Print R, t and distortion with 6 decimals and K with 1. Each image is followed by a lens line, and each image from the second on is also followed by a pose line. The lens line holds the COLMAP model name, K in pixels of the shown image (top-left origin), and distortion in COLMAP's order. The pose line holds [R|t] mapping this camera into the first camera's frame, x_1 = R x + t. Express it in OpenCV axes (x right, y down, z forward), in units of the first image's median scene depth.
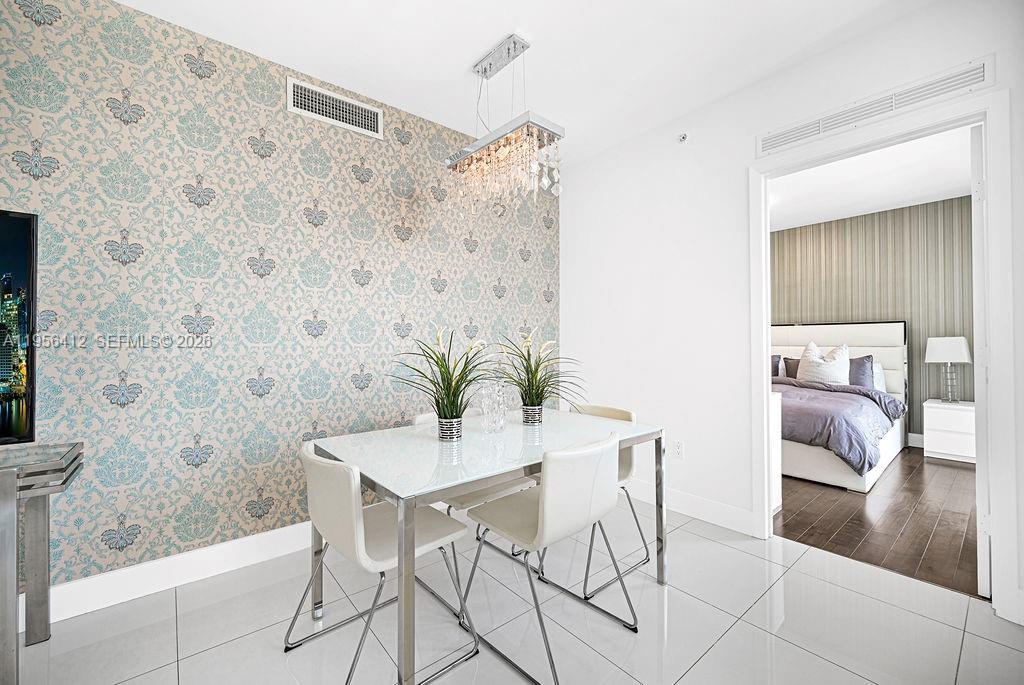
lens RADIAL K [[418.4, 0, 537.7], [0, 418.4, 335.9], [0, 0, 1]] dist [0.000783, -0.000035]
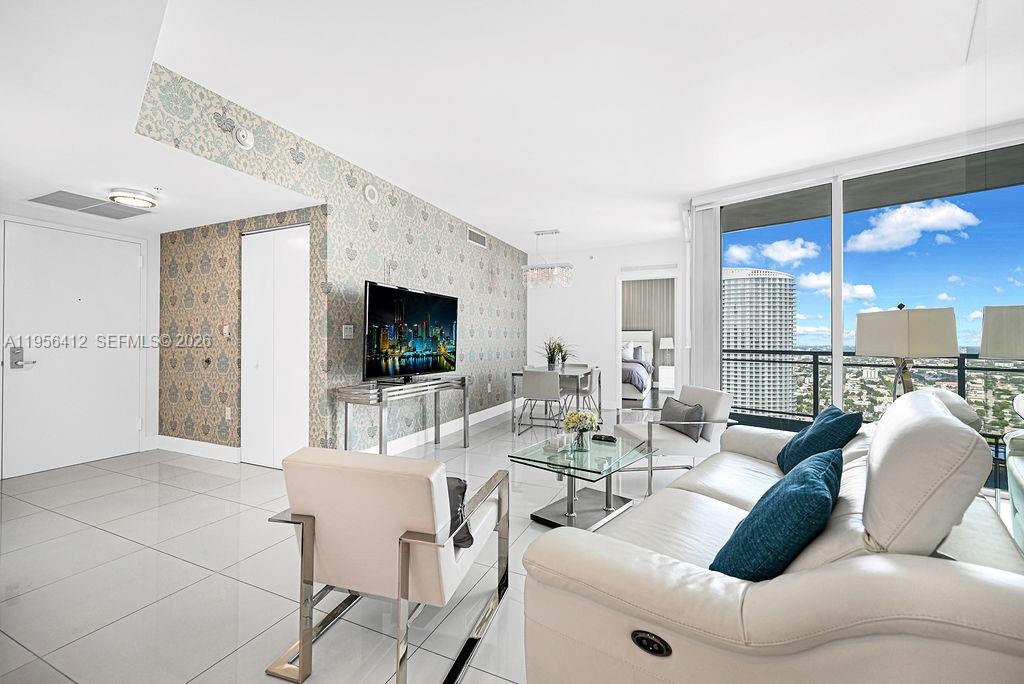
lens RADIAL K [[414.1, 0, 512.0], [0, 414.1, 342.0], [0, 0, 1]] dist [-0.053032, 0.000124]
pose [[0.904381, 0.000982, 0.426726, -0.757431], [-0.009334, 0.999804, 0.017481, -0.006583], [-0.426625, -0.019793, 0.904212, -0.684153]]
